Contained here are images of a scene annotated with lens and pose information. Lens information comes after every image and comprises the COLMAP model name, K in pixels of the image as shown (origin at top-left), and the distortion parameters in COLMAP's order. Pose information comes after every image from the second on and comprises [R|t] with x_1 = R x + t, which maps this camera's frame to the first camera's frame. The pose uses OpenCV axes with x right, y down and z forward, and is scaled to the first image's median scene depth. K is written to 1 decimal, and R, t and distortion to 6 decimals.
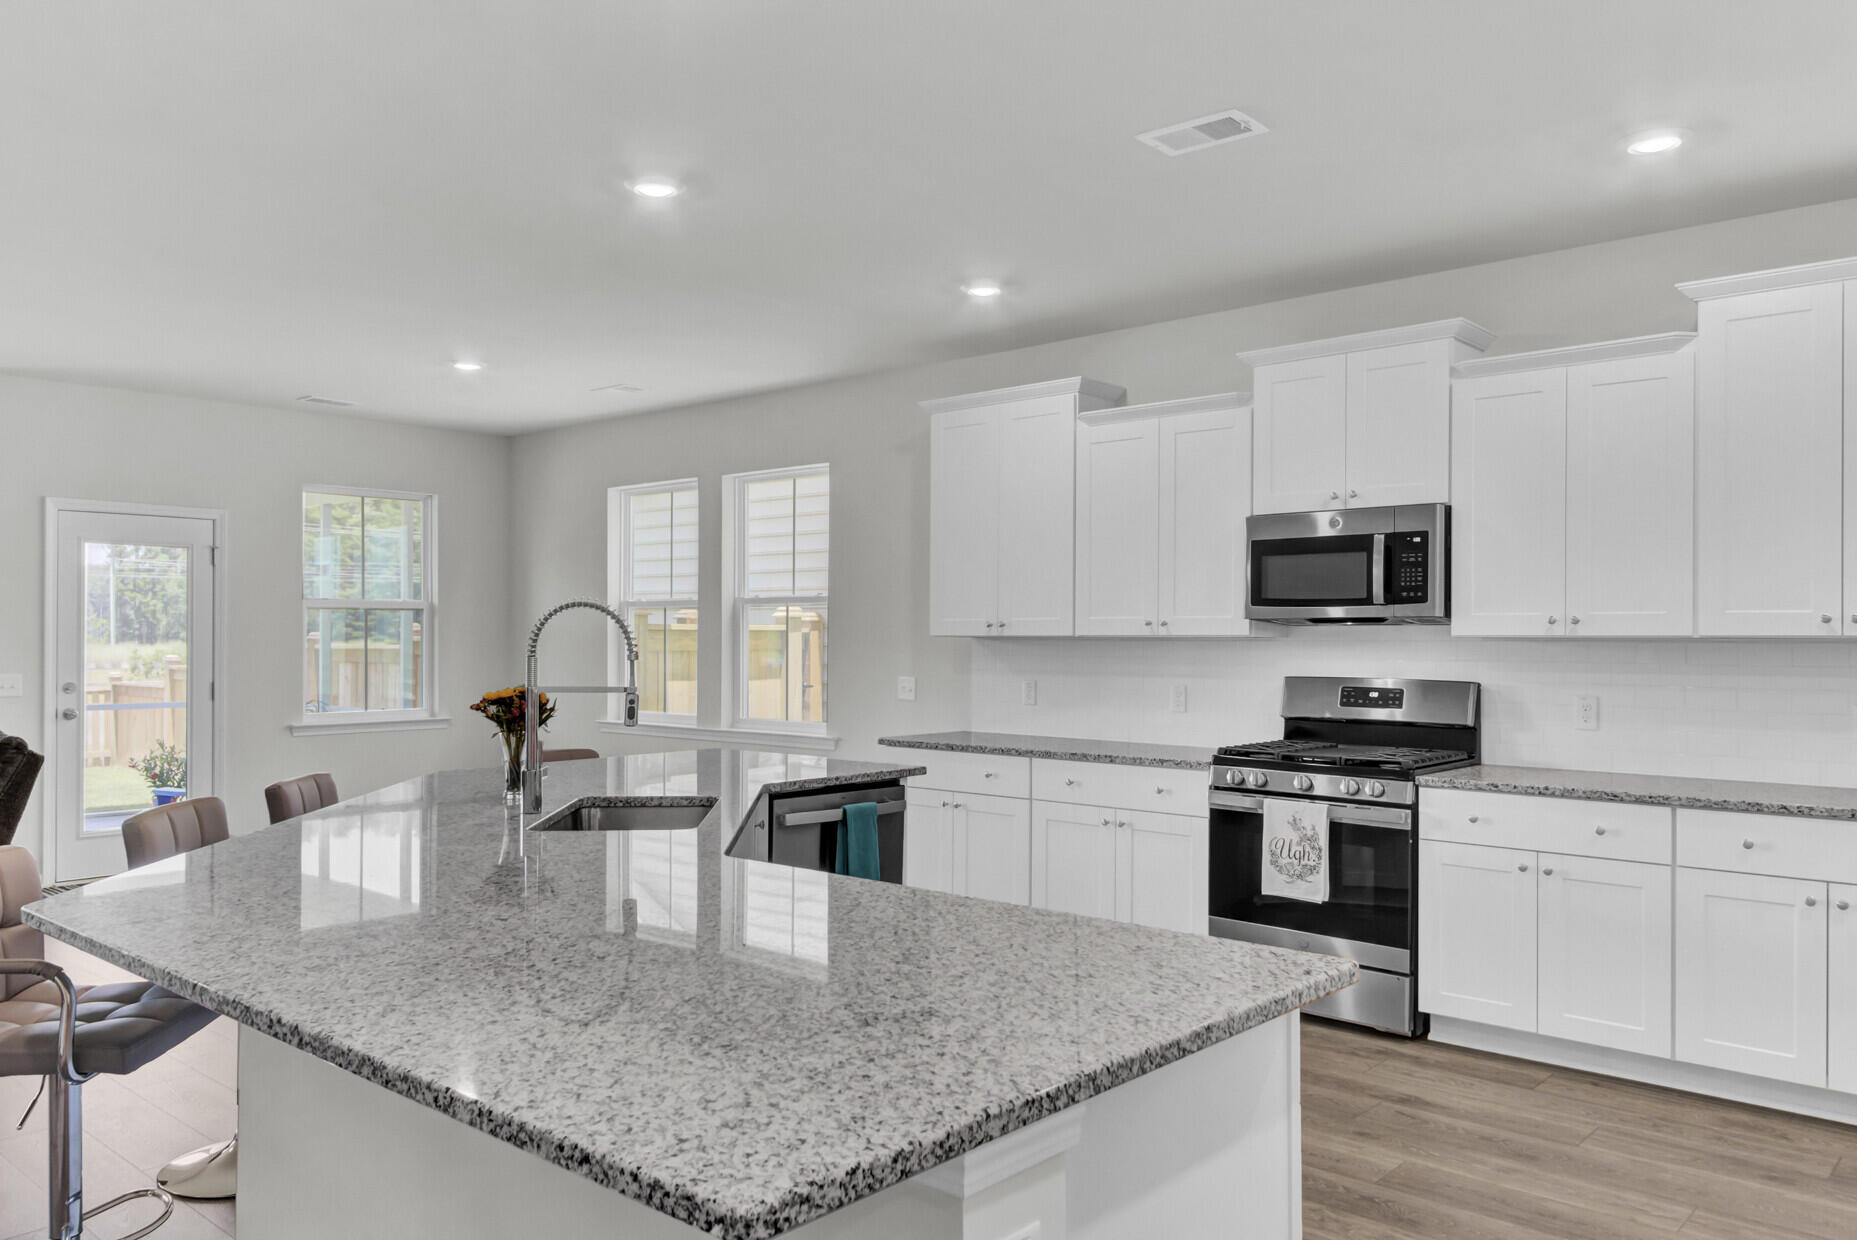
lens RADIAL K [[1354.1, 0, 928.5], [0, 1354.1, 620.0], [0, 0, 1]] dist [0.003289, -0.000827]
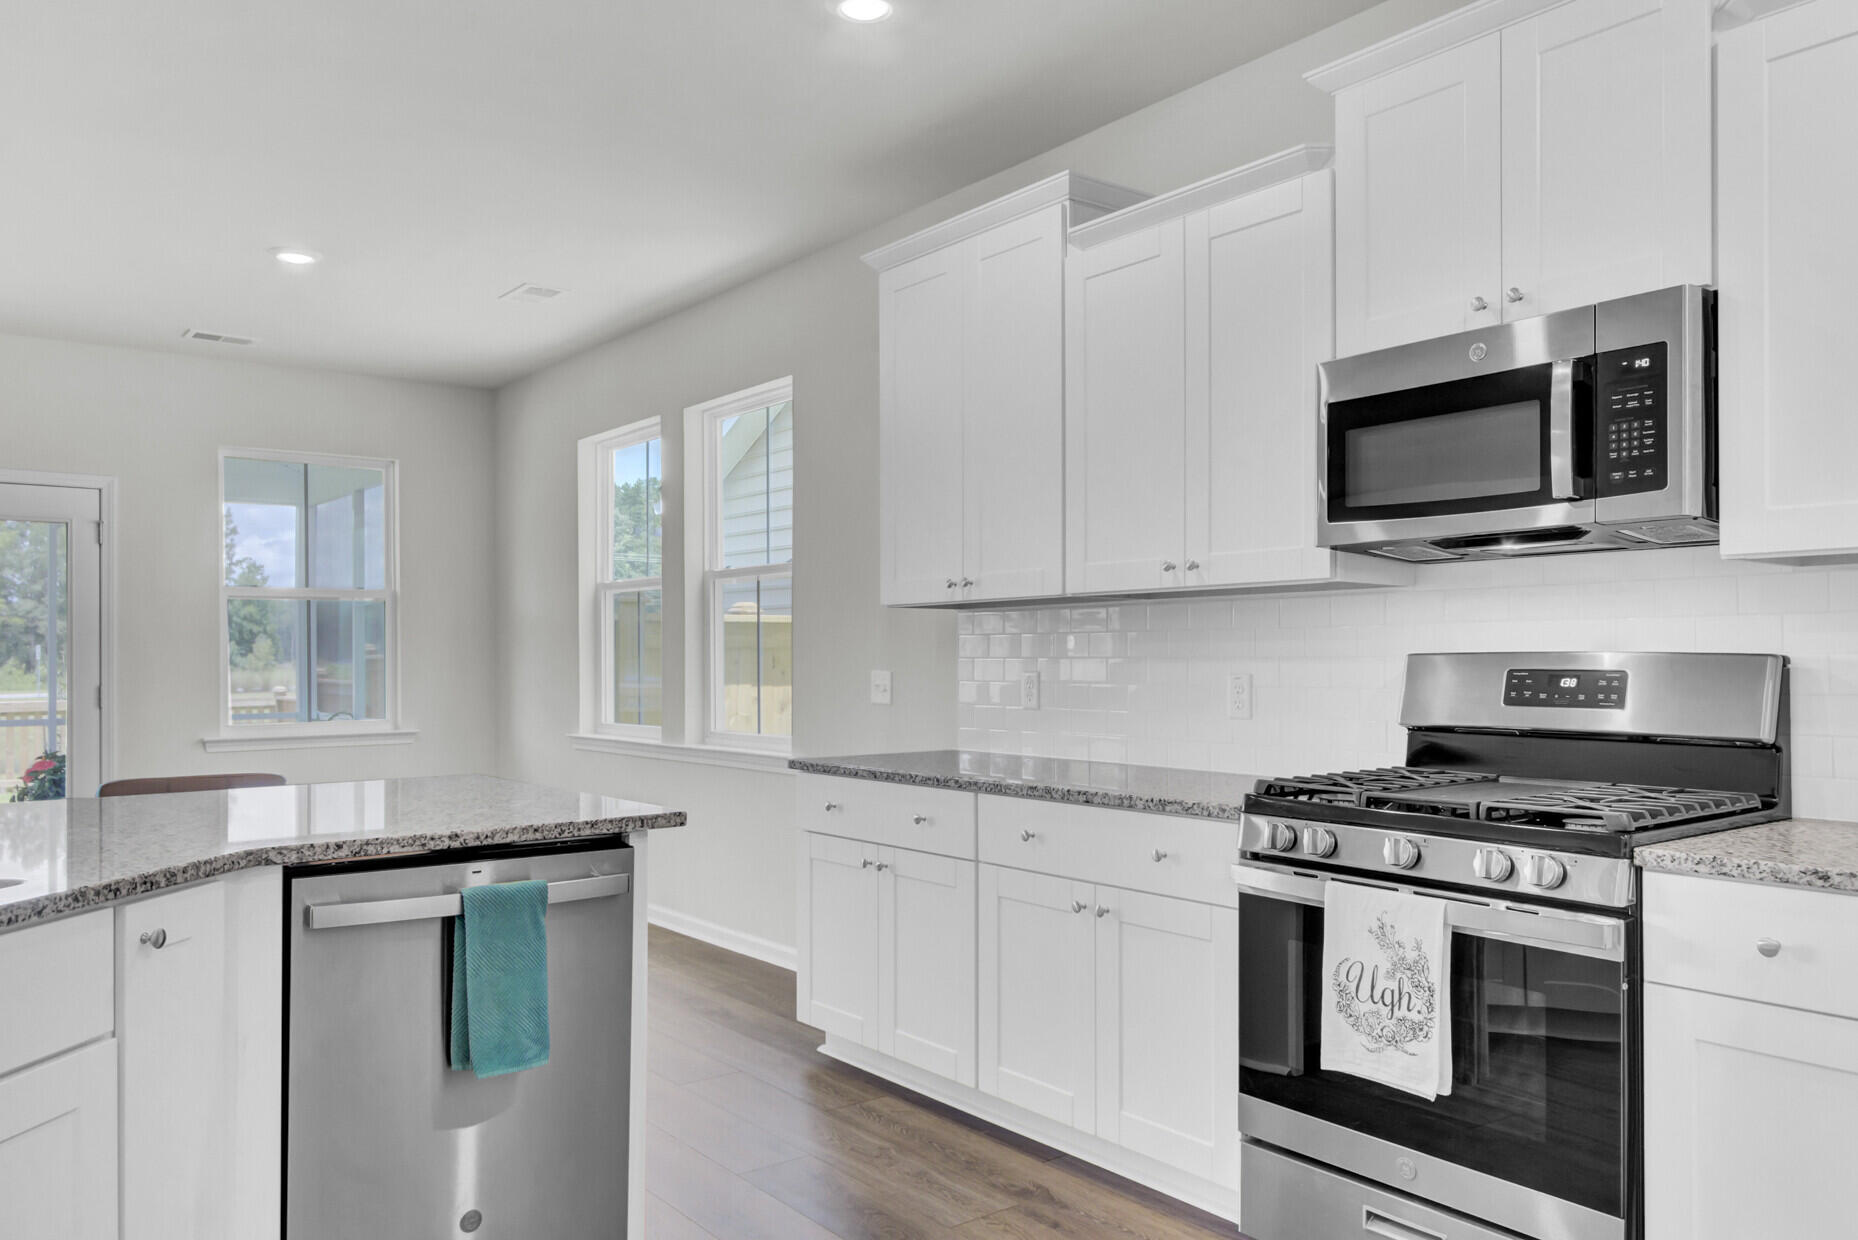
lens RADIAL K [[1352.4, 0, 927.7], [0, 1352.4, 642.5], [0, 0, 1]] dist [0.002548, -0.004684]
pose [[0.982058, -0.010424, -0.188292, 0.188924], [0.010845, 0.999940, 0.001205, 0.037327], [0.188269, -0.003225, 0.982112, 0.448478]]
